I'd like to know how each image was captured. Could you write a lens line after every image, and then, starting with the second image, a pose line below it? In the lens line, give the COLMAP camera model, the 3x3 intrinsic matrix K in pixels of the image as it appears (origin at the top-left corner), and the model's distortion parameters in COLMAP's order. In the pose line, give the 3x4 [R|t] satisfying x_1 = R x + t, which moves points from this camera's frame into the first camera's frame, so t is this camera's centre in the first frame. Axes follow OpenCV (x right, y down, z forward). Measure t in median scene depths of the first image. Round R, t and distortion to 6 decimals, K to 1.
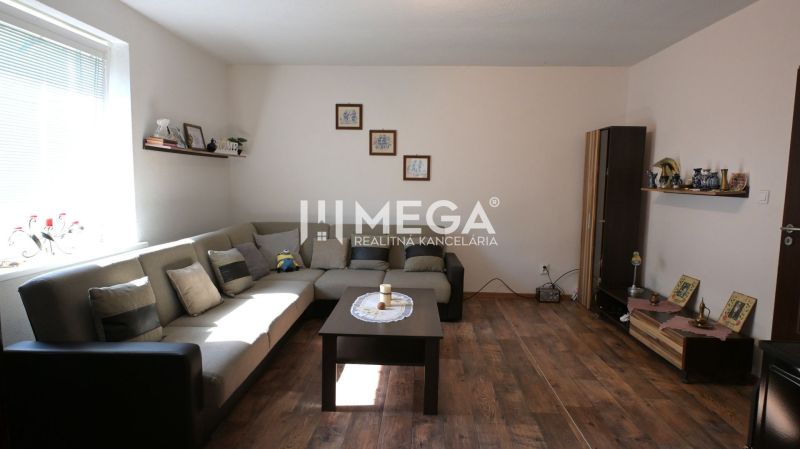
lens RADIAL K [[449.8, 0, 398.5], [0, 449.8, 225.6], [0, 0, 1]] dist [0.003424, 0.000998]
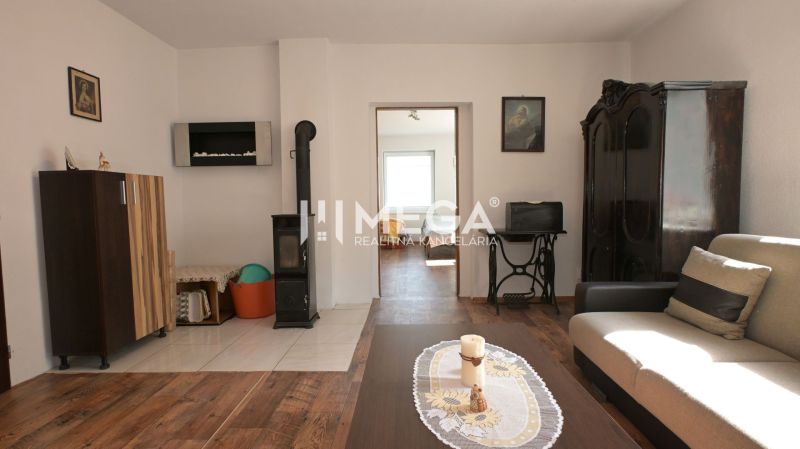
lens RADIAL K [[396.6, 0, 401.1], [0, 396.6, 223.6], [0, 0, 1]] dist [-0.004900, -0.000090]
pose [[-0.999829, 0.001318, -0.018465, 0.057049], [-0.001584, 0.987717, 0.156245, -0.053250], [0.018444, 0.156247, -0.987546, 1.508218]]
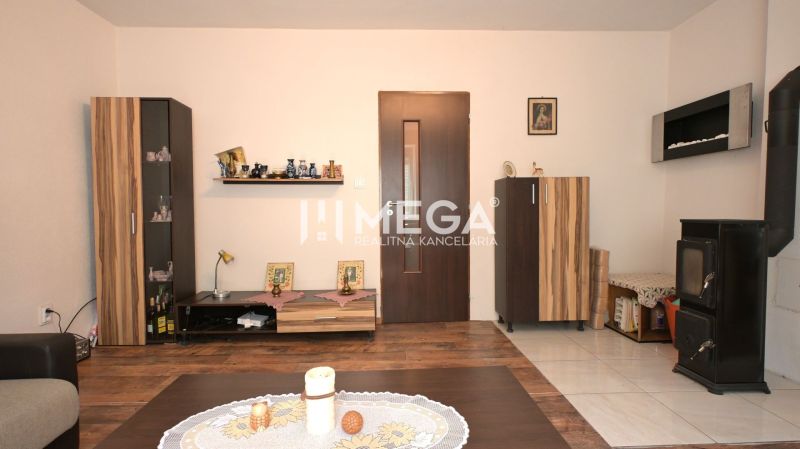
lens RADIAL K [[396.6, 0, 399.1], [0, 396.6, 222.5], [0, 0, 1]] dist [-0.004900, -0.000090]
pose [[-0.073501, -0.051247, 0.995978, -0.389887], [0.106895, 0.992521, 0.058958, -0.005257], [-0.991550, 0.110799, -0.067473, 1.026579]]
